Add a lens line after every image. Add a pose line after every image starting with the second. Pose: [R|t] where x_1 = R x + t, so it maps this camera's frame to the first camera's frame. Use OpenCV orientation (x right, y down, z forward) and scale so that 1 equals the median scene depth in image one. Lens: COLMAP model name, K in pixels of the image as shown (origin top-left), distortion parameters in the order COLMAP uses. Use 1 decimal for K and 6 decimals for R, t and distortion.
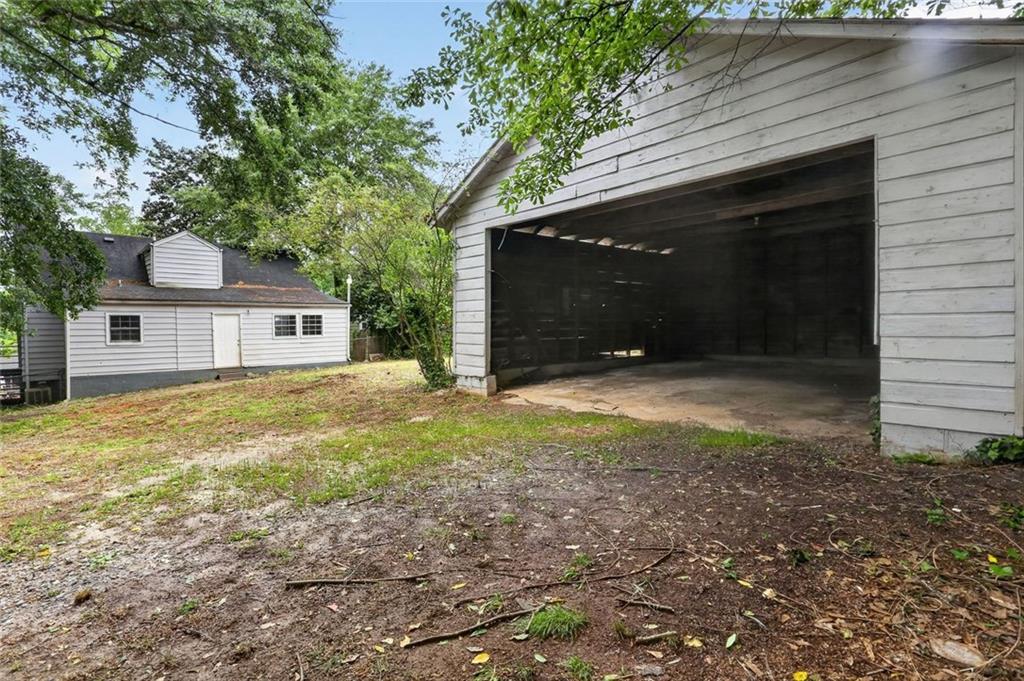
lens RADIAL K [[476.3, 0, 512.0], [0, 476.3, 340.5], [0, 0, 1]] dist [-0.025452, 0.000121]
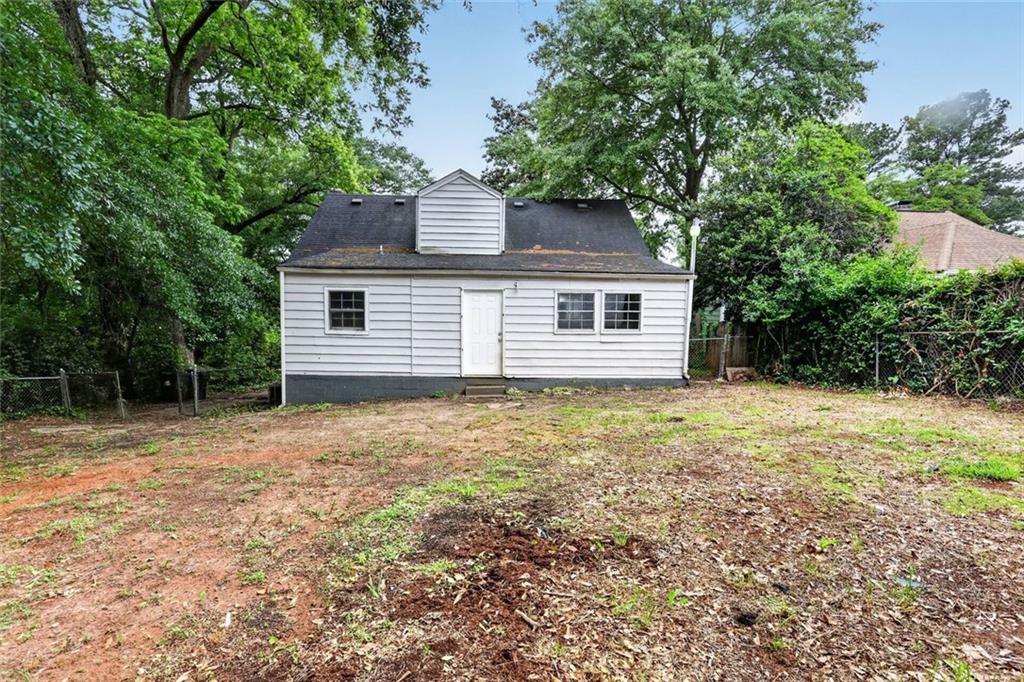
lens RADIAL K [[476.3, 0, 512.0], [0, 476.3, 341.0], [0, 0, 1]] dist [-0.025452, 0.000121]
pose [[0.735857, 0.067738, -0.673740, -0.143517], [-0.045461, 0.997681, 0.050654, -0.021791], [0.675609, -0.006645, 0.737230, 0.531689]]
